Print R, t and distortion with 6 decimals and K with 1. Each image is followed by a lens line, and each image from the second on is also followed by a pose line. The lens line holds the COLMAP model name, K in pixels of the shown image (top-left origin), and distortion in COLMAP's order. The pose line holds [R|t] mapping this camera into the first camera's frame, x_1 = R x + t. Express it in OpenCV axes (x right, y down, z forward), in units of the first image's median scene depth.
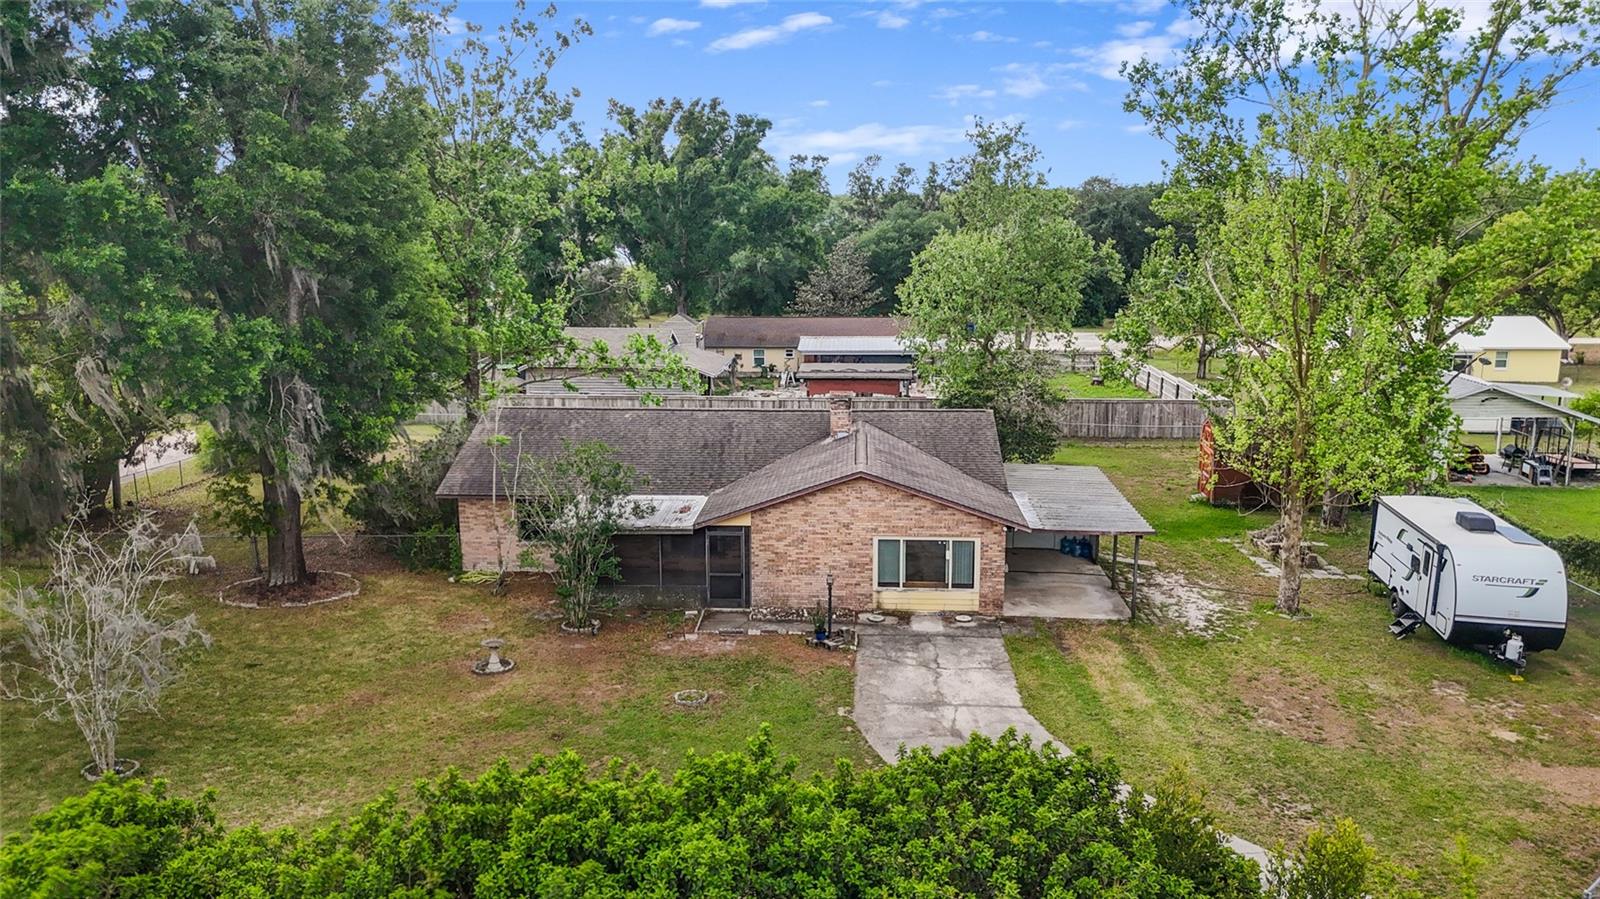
lens RADIAL K [[1181.6, 0, 800.0], [0, 1181.6, 449.5], [0, 0, 1]] dist [0.089482, -0.090942]
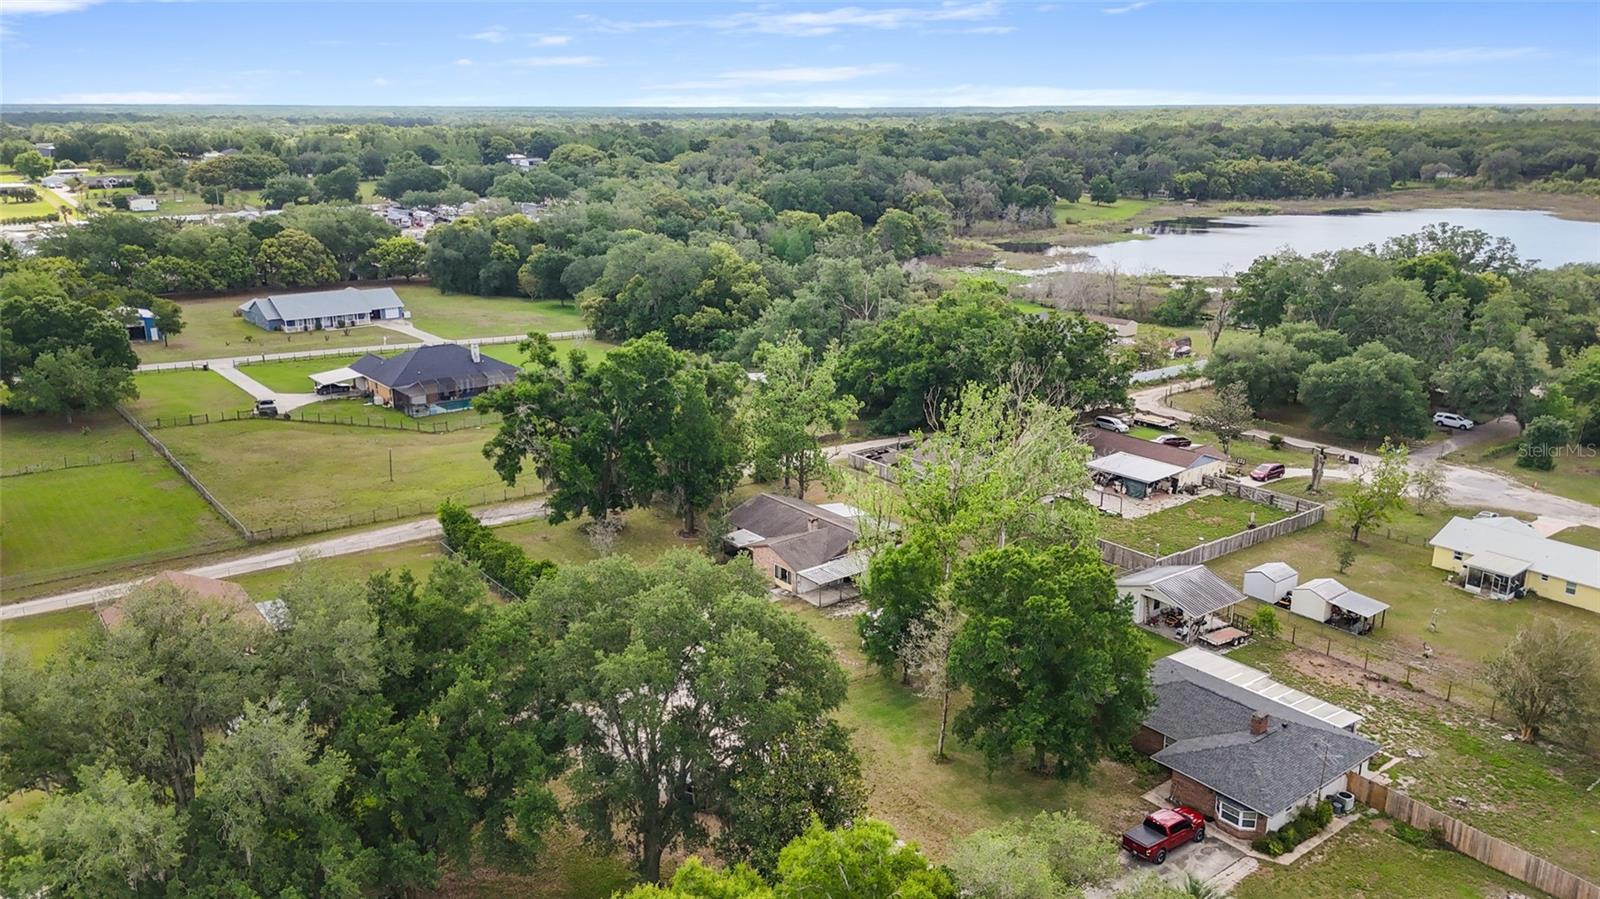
lens RADIAL K [[1181.6, 0, 800.0], [0, 1181.6, 449.5], [0, 0, 1]] dist [0.089482, -0.090942]
pose [[0.672188, 0.211257, -0.709601, 2.567194], [-0.151382, 0.977396, 0.147583, -0.797615], [0.724739, 0.008218, 0.688975, -1.400471]]
